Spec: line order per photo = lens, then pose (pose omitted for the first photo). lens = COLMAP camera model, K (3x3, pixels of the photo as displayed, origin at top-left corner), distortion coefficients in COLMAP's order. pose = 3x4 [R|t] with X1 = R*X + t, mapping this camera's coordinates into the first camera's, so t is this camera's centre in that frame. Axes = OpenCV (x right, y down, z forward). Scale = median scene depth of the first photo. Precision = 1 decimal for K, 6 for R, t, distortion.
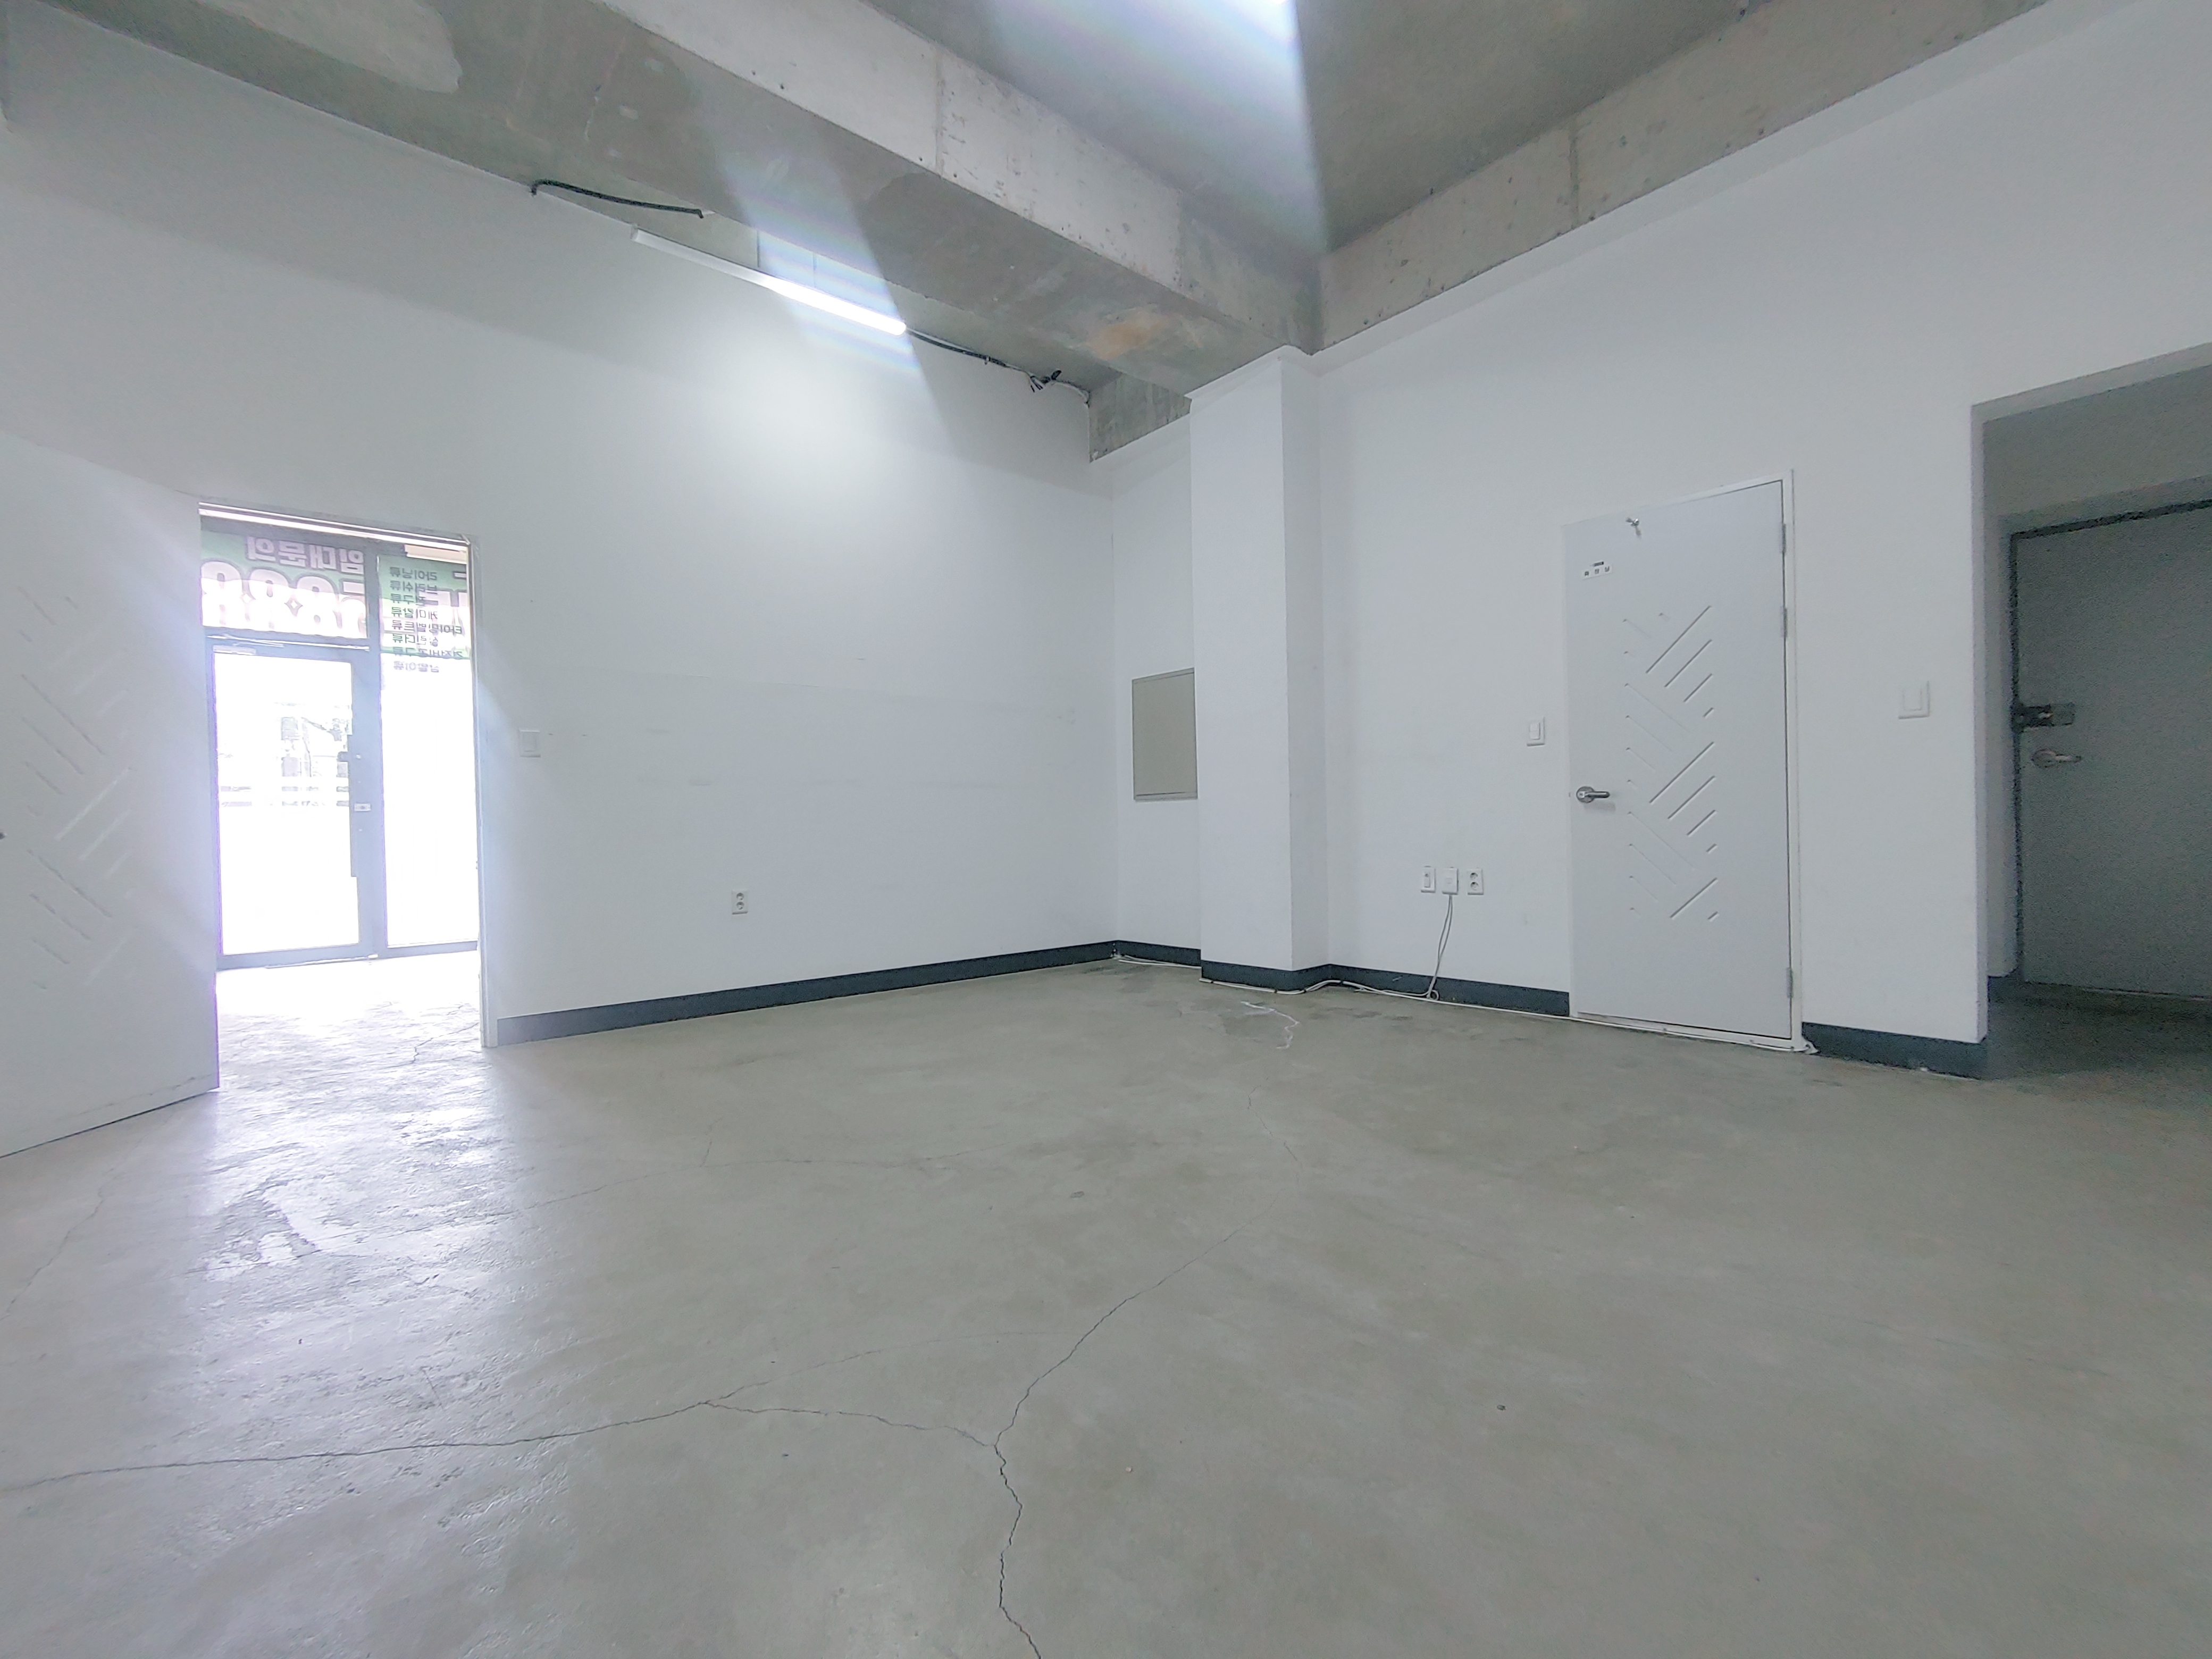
lens RADIAL K [[938.5, 0, 1111.0], [0, 938.5, 829.4], [0, 0, 1]] dist [0.000651, 0.000124]
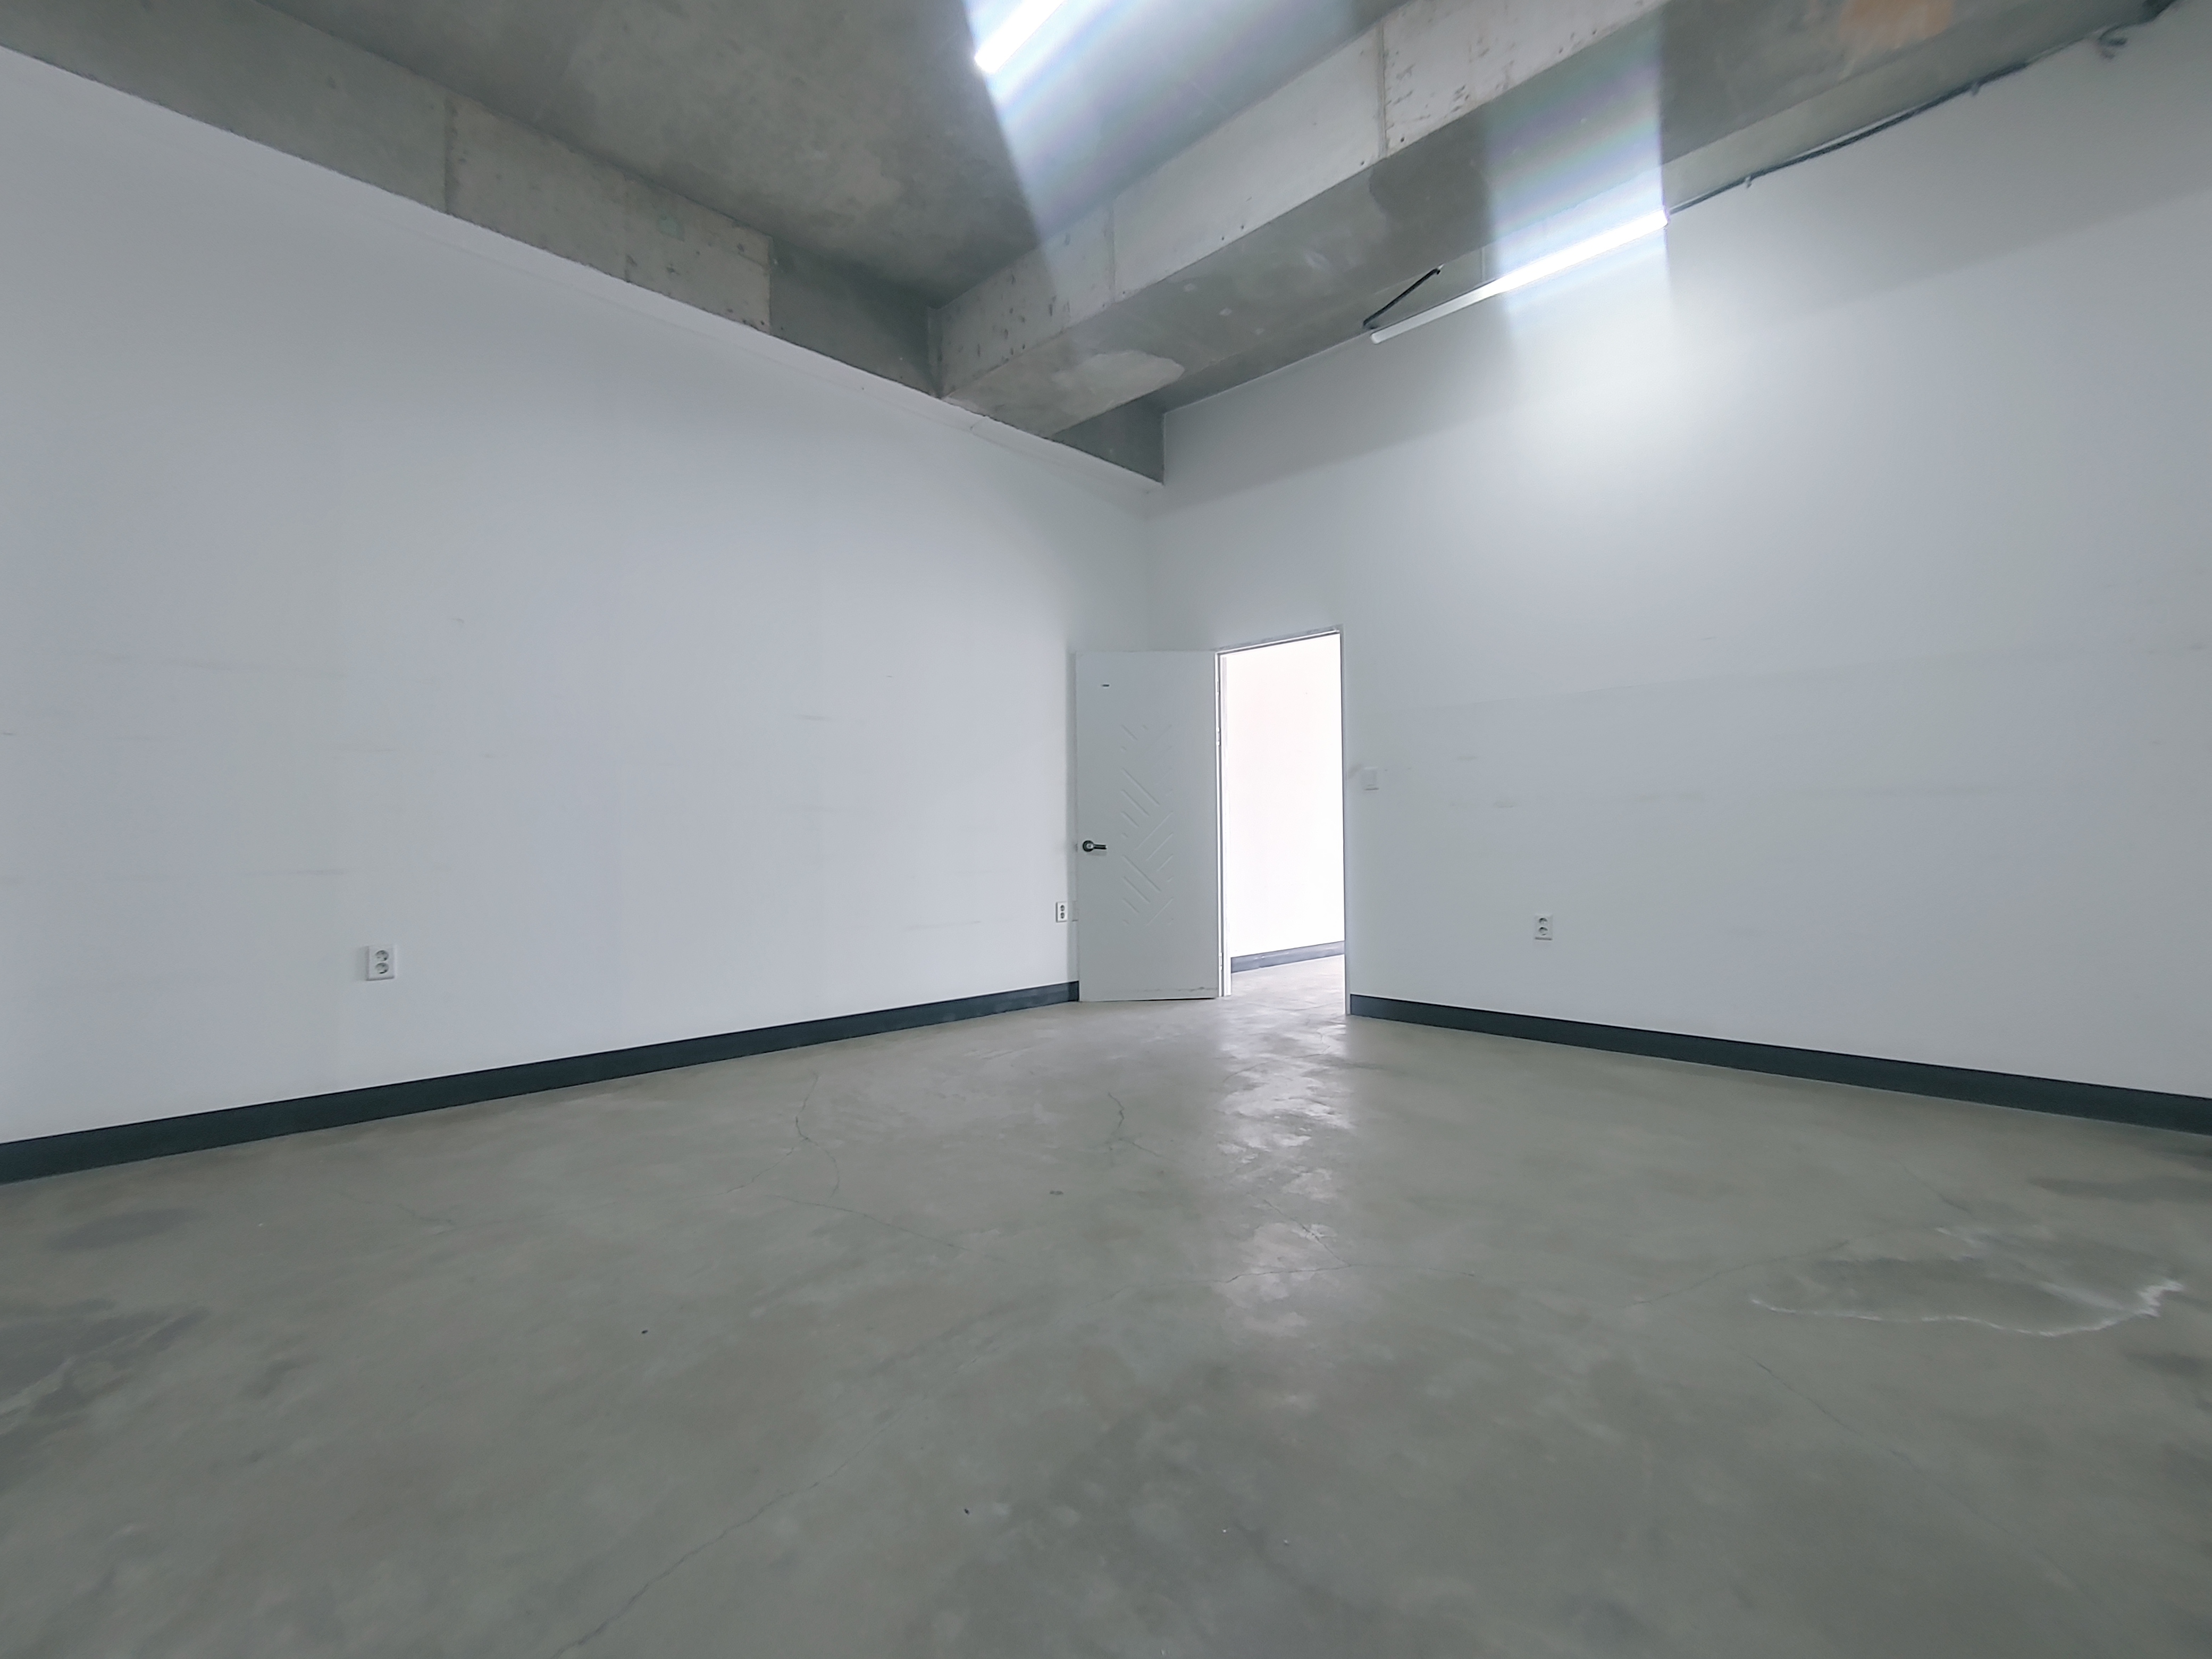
lens RADIAL K [[955.0, 0, 1077.7], [0, 955.0, 835.2], [0, 0, 1]] dist [-0.001336, -0.000042]
pose [[0.069786, 0.012756, -0.997480, 0.737921], [-0.002573, 0.999917, 0.012607, -0.038072], [0.997559, 0.001687, 0.069813, 0.626357]]
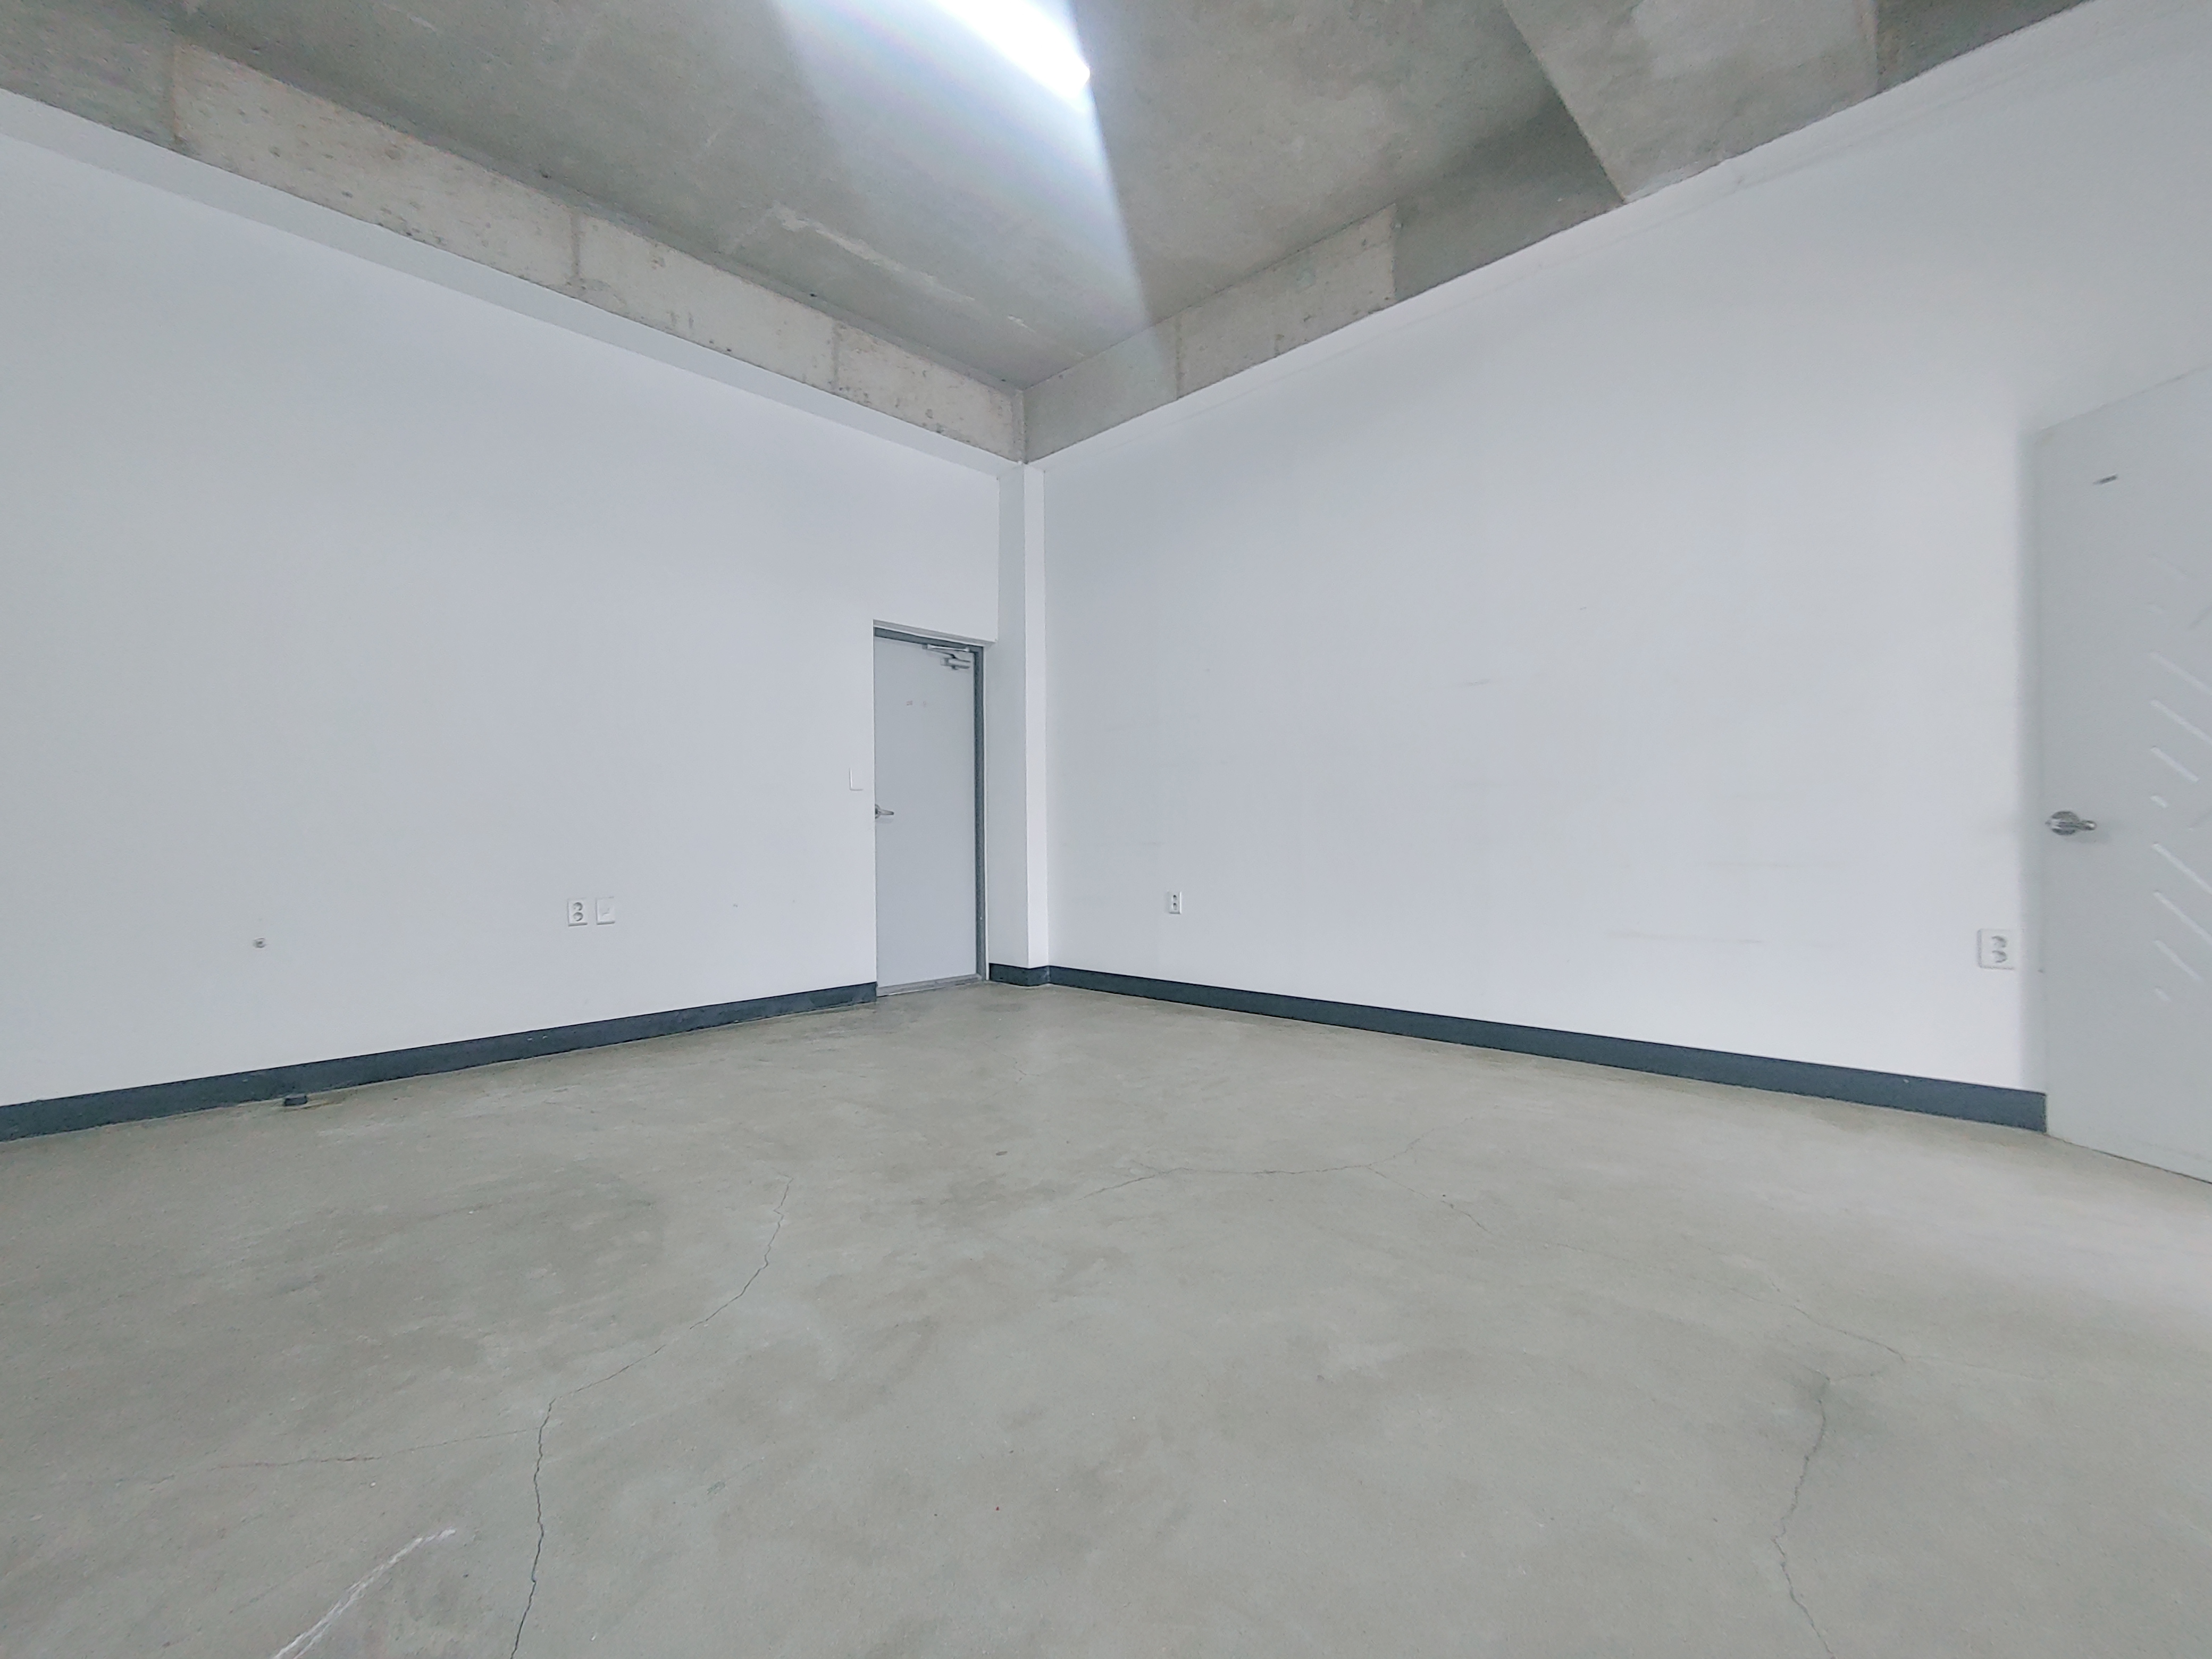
lens RADIAL K [[938.5, 0, 1111.0], [0, 938.5, 829.4], [0, 0, 1]] dist [0.000651, 0.000124]
pose [[-0.993609, 0.032113, -0.108215, -0.039053], [0.031386, 0.999472, 0.008423, -0.025504], [0.108428, 0.004973, -0.994092, 1.479246]]
